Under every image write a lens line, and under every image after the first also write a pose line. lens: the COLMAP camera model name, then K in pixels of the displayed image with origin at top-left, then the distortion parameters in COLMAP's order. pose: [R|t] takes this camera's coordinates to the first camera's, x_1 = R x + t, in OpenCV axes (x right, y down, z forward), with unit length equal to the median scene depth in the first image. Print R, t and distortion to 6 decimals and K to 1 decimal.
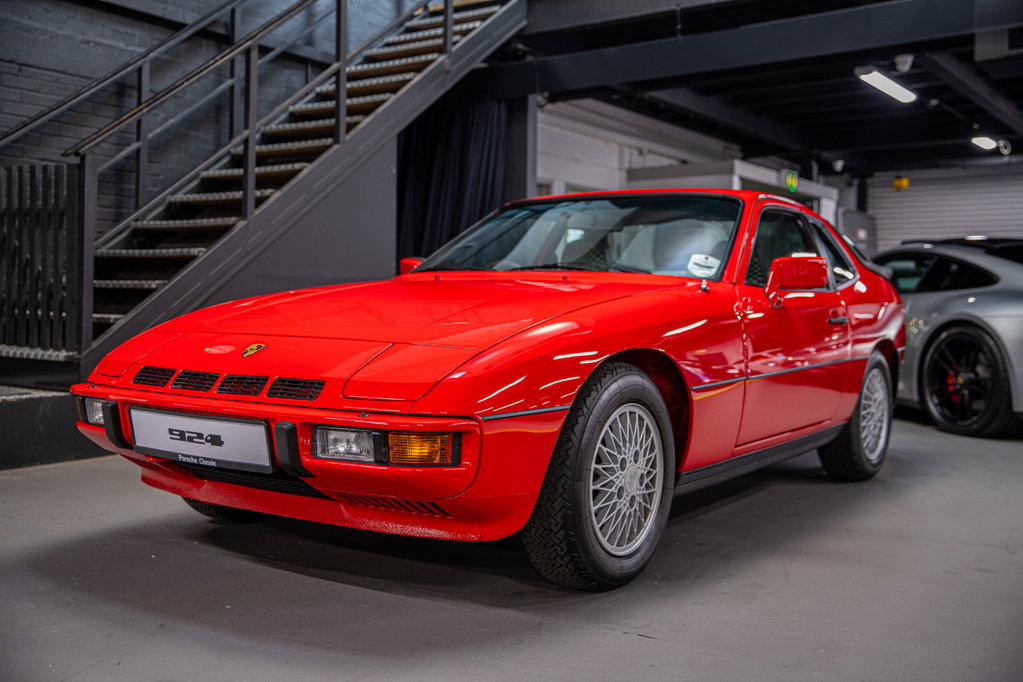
lens RADIAL K [[1056.5, 0, 511.5], [0, 1056.5, 341.0], [0, 0, 1]] dist [0.012491, 0.059524]
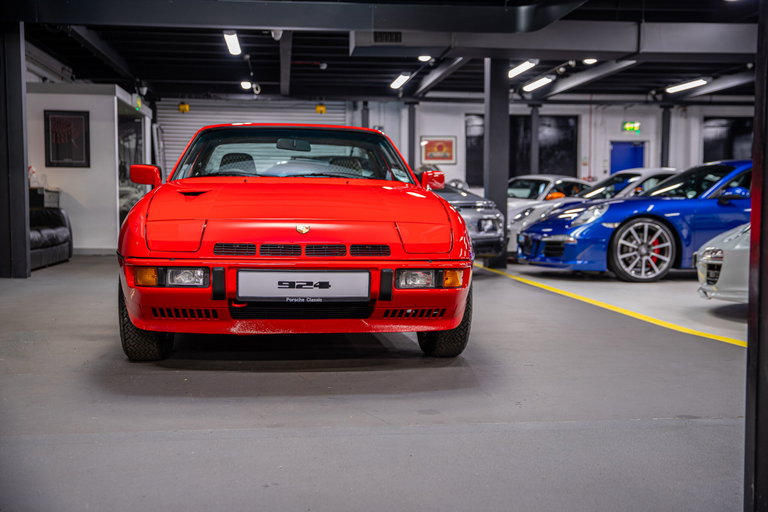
lens RADIAL K [[854.9, 0, 384.0], [0, 854.9, 256.0], [0, 0, 1]] dist [0.059488, 0.005730]
pose [[0.749083, -0.049504, 0.660624, -1.027487], [0.026130, 0.998636, 0.045204, -0.005746], [-0.661961, -0.016599, 0.749355, -0.024599]]
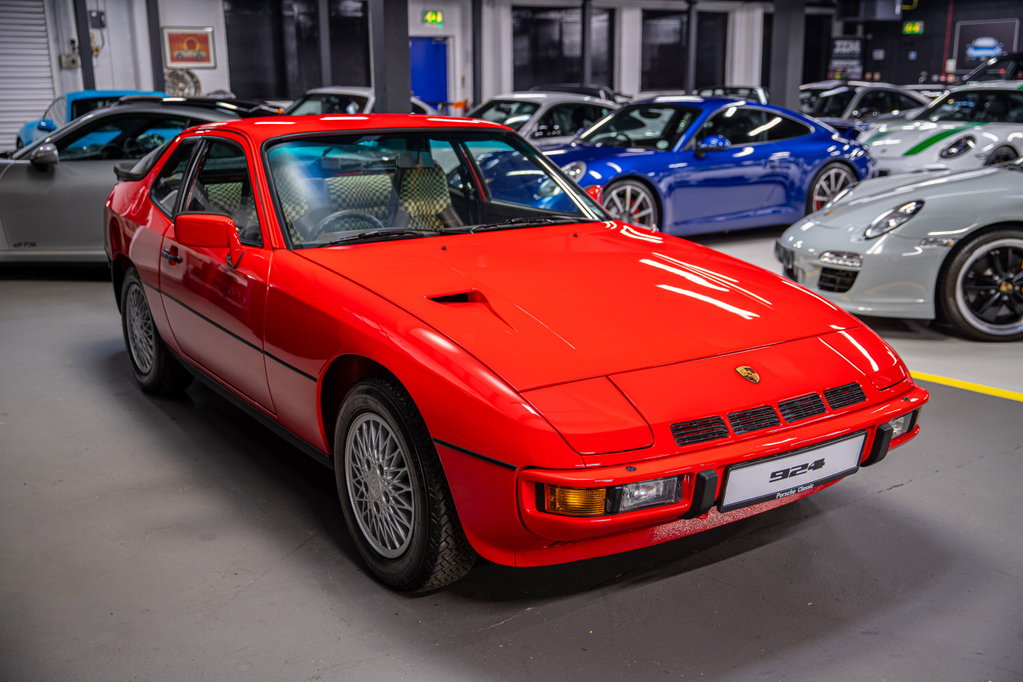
lens RADIAL K [[1056.5, 0, 511.5], [0, 1056.5, 341.0], [0, 0, 1]] dist [0.012491, 0.059524]
pose [[0.362664, -0.238374, 0.900918, -1.265790], [0.042137, 0.969939, 0.239674, -0.280344], [-0.930967, -0.048959, 0.361806, 0.880509]]
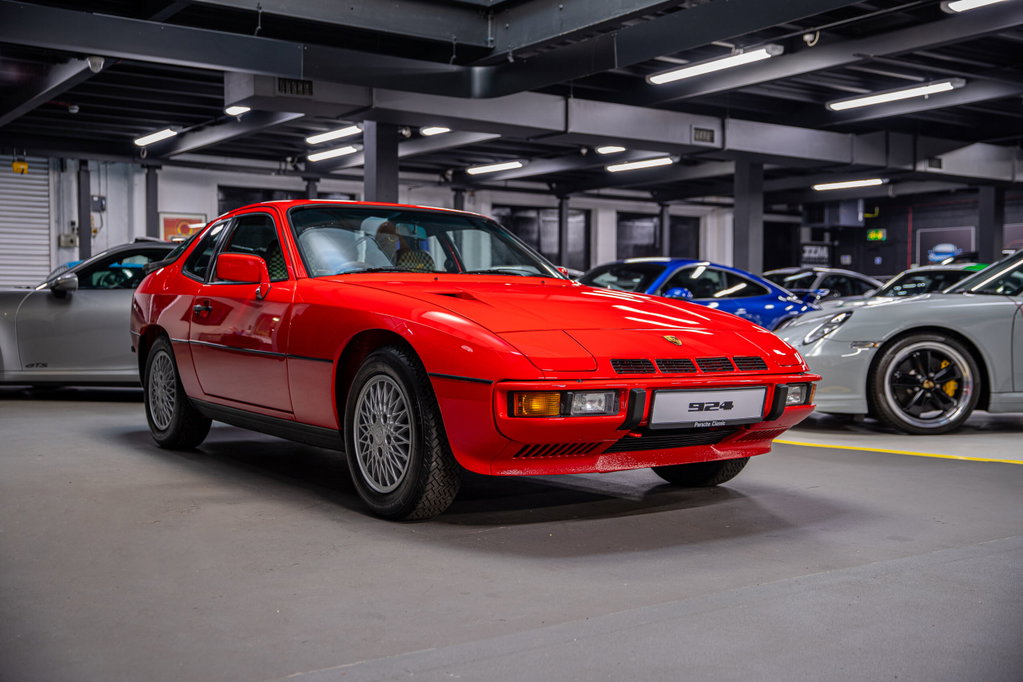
lens RADIAL K [[1110.5, 0, 511.5], [0, 1110.5, 341.0], [0, 0, 1]] dist [0.021173, 0.031374]
pose [[0.345456, -0.040539, 0.937559, -1.645321], [0.029757, 0.999037, 0.032233, -0.040940], [-0.937963, 0.016763, 0.346330, 0.742336]]
